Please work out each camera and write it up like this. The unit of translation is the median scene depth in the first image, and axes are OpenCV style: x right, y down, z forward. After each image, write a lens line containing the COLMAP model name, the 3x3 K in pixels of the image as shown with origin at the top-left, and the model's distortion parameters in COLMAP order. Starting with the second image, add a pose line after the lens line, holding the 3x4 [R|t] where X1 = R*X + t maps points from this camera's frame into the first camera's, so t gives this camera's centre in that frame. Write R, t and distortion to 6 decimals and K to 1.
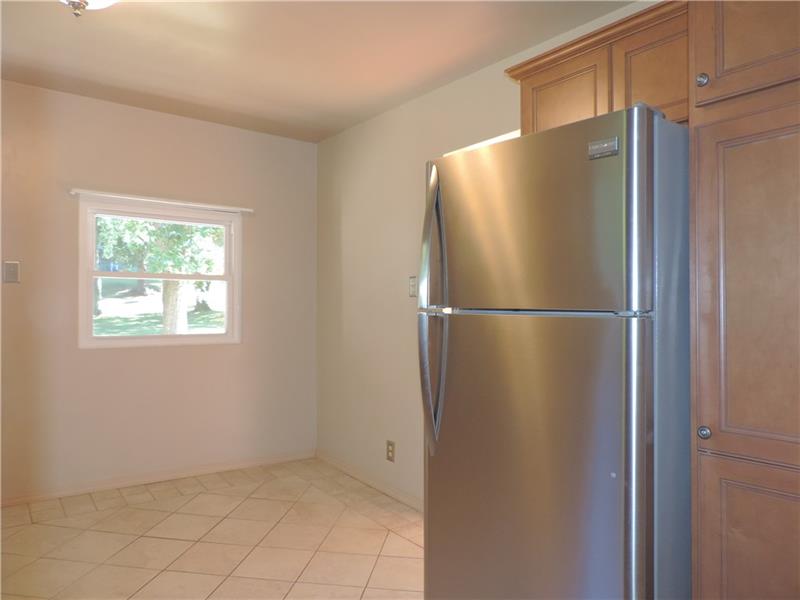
lens RADIAL K [[557.7, 0, 400.0], [0, 557.7, 300.0], [0, 0, 1]] dist [-0.002528, -0.002227]
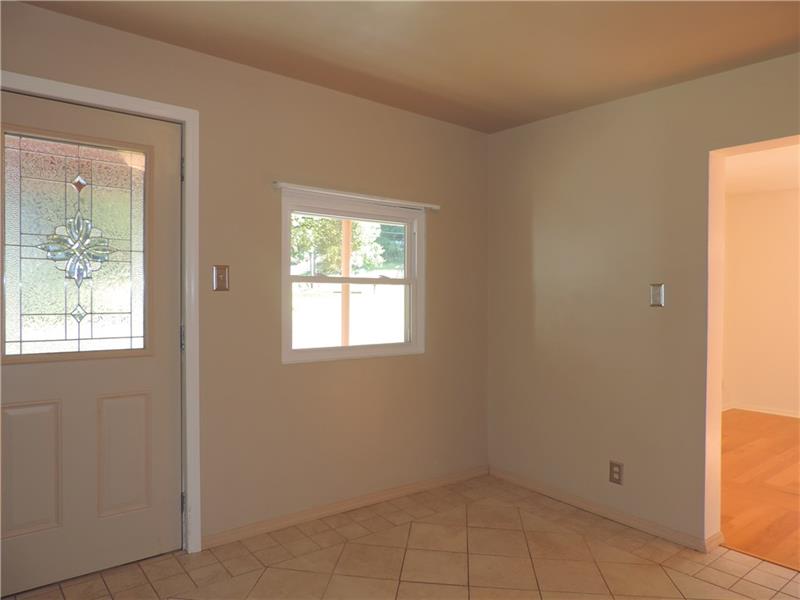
lens RADIAL K [[557.7, 0, 400.0], [0, 557.7, 300.0], [0, 0, 1]] dist [-0.002528, -0.002227]
pose [[0.998475, 0.003492, 0.055093, -0.422633], [-0.004847, 0.999688, 0.024487, -0.035106], [-0.054991, -0.024717, 0.998181, 0.106327]]
